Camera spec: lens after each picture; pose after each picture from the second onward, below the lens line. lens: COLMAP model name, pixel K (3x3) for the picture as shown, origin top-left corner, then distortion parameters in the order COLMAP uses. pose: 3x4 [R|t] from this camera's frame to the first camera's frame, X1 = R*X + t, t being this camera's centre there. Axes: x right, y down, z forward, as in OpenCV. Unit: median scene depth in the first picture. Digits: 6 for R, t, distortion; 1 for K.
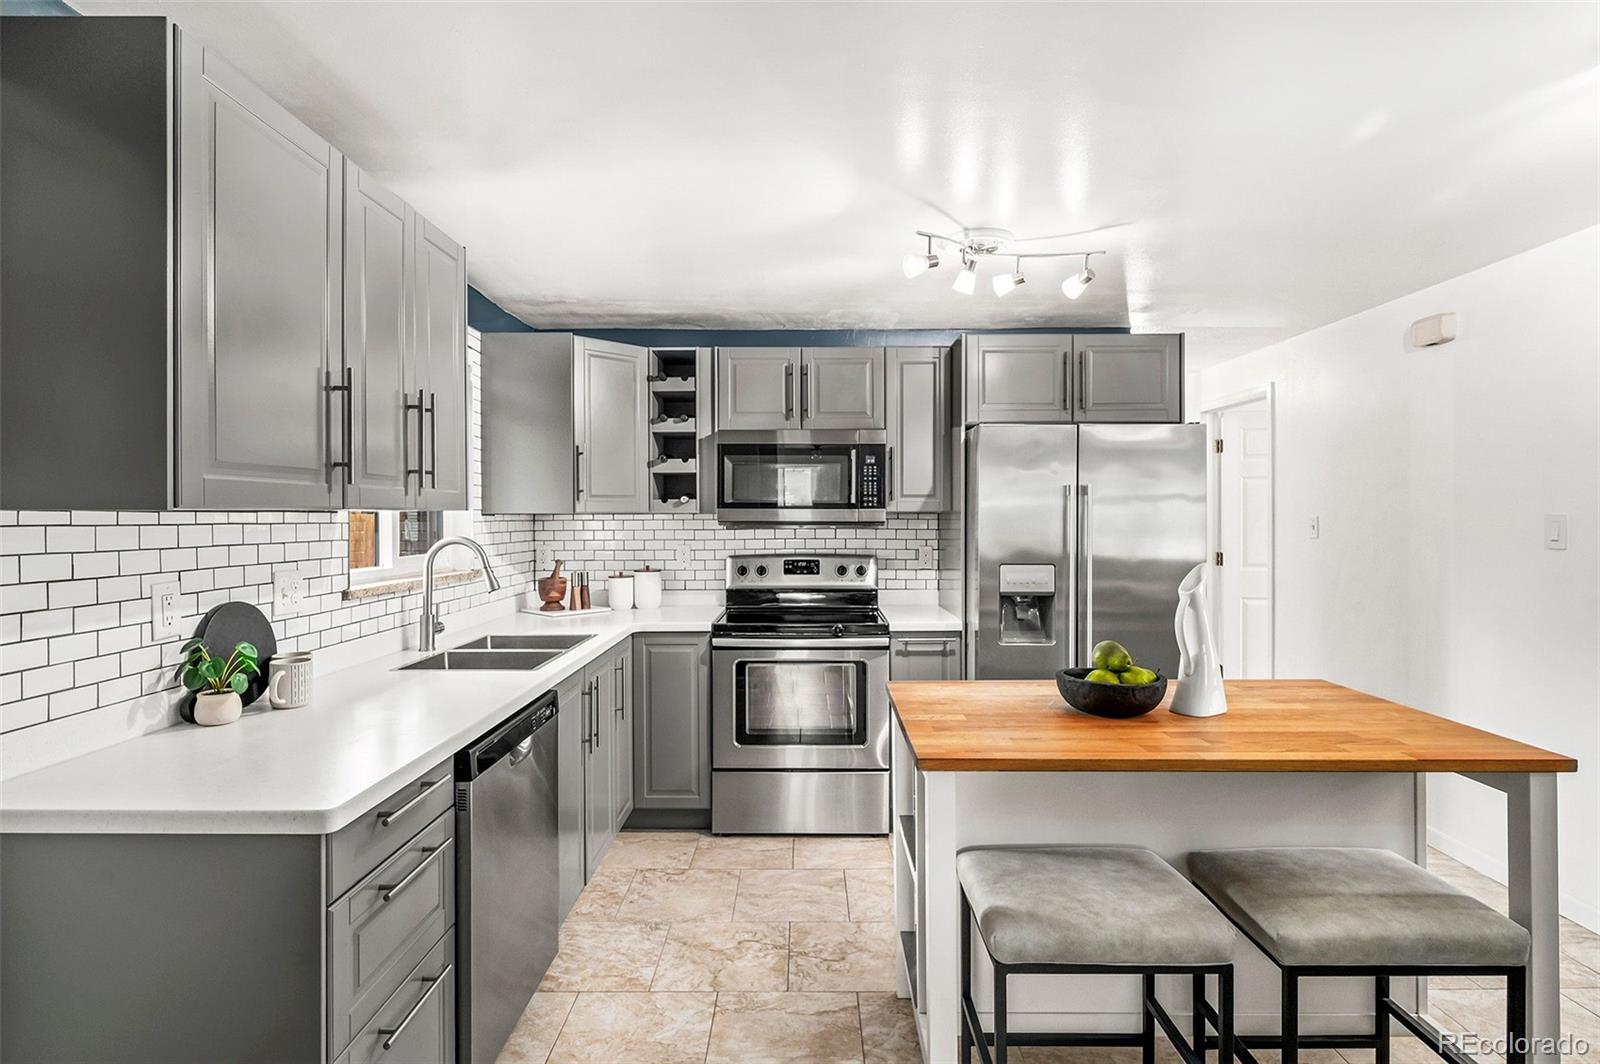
lens RADIAL K [[834.5, 0, 791.4], [0, 834.5, 518.8], [0, 0, 1]] dist [0.005355, 0.000227]
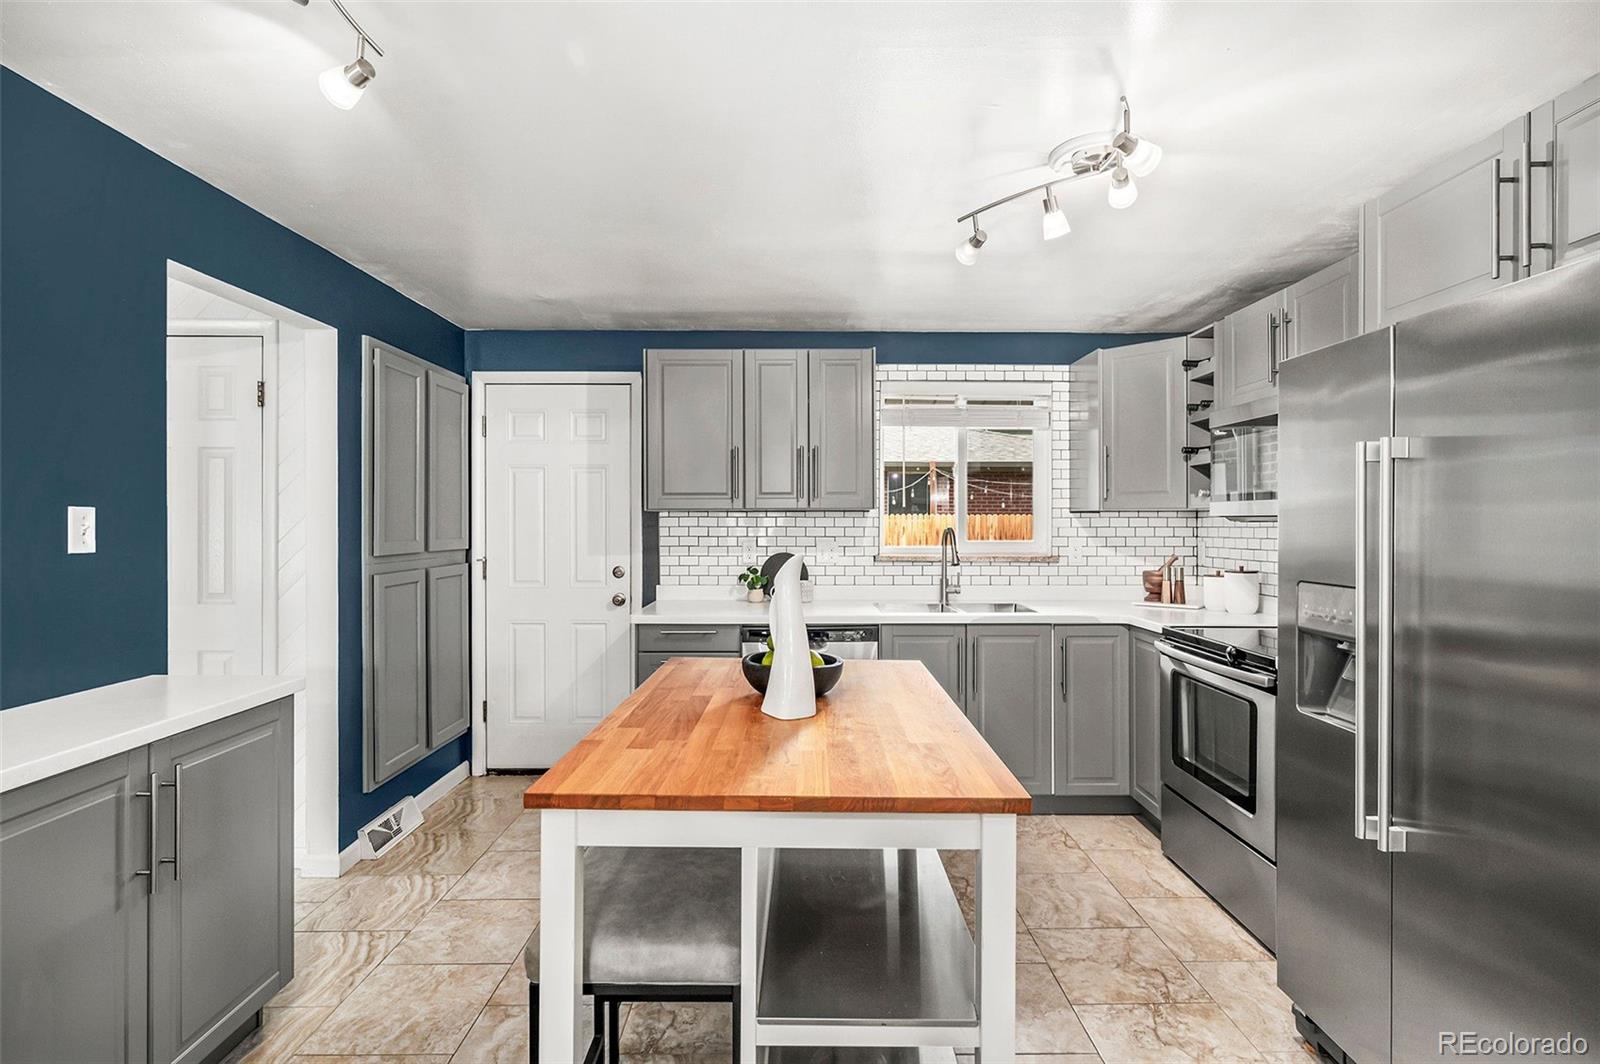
lens RADIAL K [[780.3, 0, 790.7], [0, 780.3, 536.1], [0, 0, 1]] dist [-0.000143, 0.000142]
pose [[-0.009885, 0.019630, -0.999758, 0.902282], [-0.004653, 0.999796, 0.019677, 0.010618], [0.999940, 0.004846, -0.009792, 0.684515]]
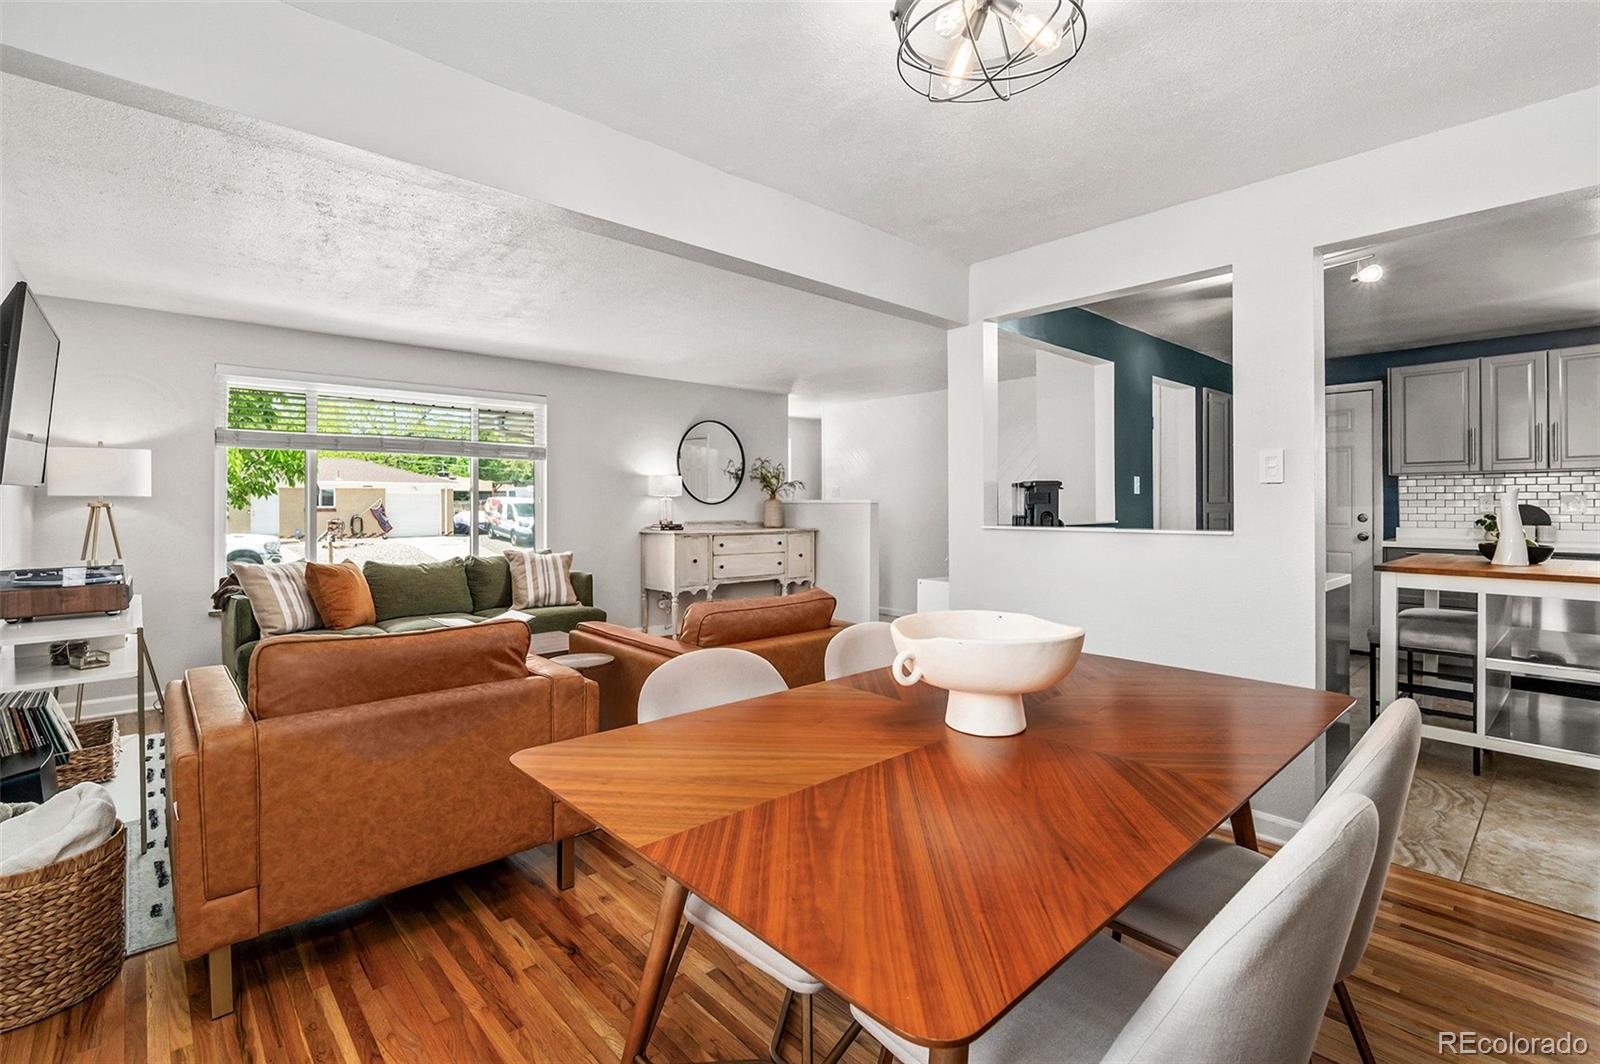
lens RADIAL K [[717.8, 0, 783.6], [0, 717.8, 506.0], [0, 0, 1]] dist [0.002281, 0.000463]
pose [[-0.745909, 0.013120, -0.665919, 1.885168], [0.007579, 0.999908, 0.011210, 0.038737], [0.666005, 0.003314, -0.745940, 0.759087]]
